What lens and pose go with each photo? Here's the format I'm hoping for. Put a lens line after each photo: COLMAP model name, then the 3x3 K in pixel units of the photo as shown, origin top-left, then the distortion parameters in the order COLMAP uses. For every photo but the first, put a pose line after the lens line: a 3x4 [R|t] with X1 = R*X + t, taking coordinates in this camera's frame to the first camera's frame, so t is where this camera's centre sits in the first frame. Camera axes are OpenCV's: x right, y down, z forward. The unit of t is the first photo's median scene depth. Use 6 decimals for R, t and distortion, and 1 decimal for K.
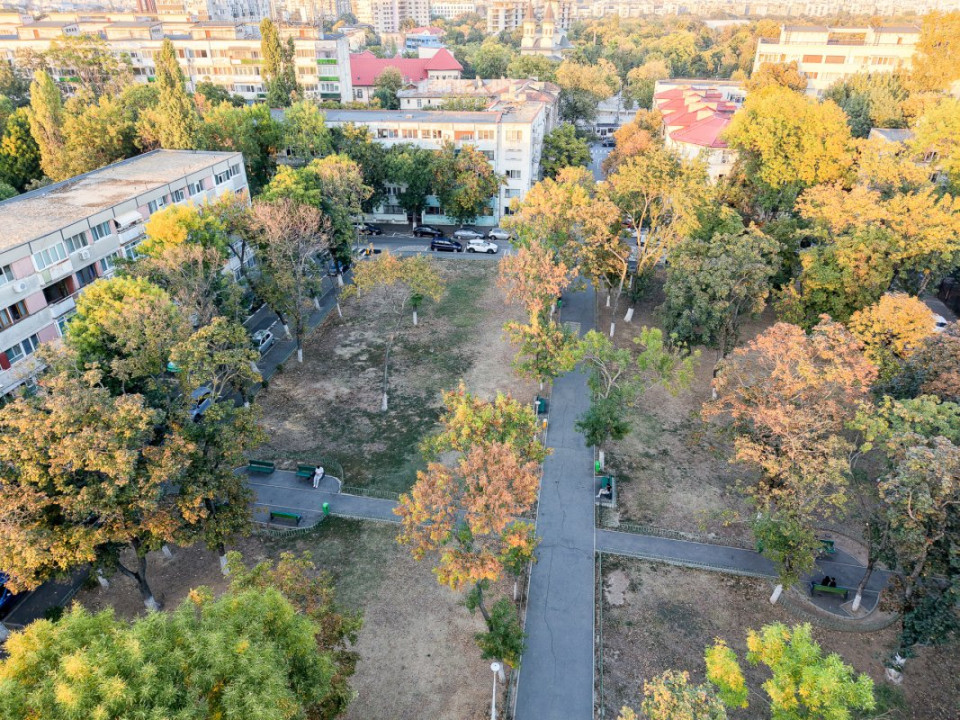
lens RADIAL K [[663.0, 0, 487.0], [0, 663.0, 360.0], [0, 0, 1]] dist [0.021809, -0.015163]
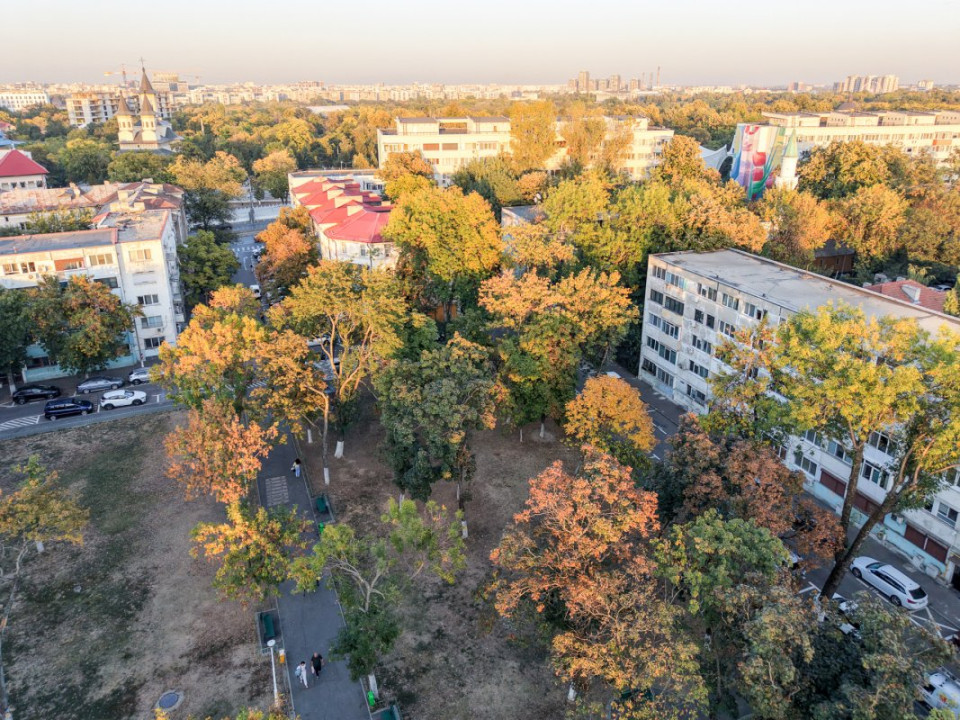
lens RADIAL K [[663.0, 0, 491.7], [0, 663.0, 305.9], [0, 0, 1]] dist [0.021809, -0.015163]
pose [[0.852216, -0.167944, 0.495502, -0.008180], [0.252066, 0.961713, -0.107569, -0.080100], [-0.458465, 0.216571, 0.861920, 0.103254]]
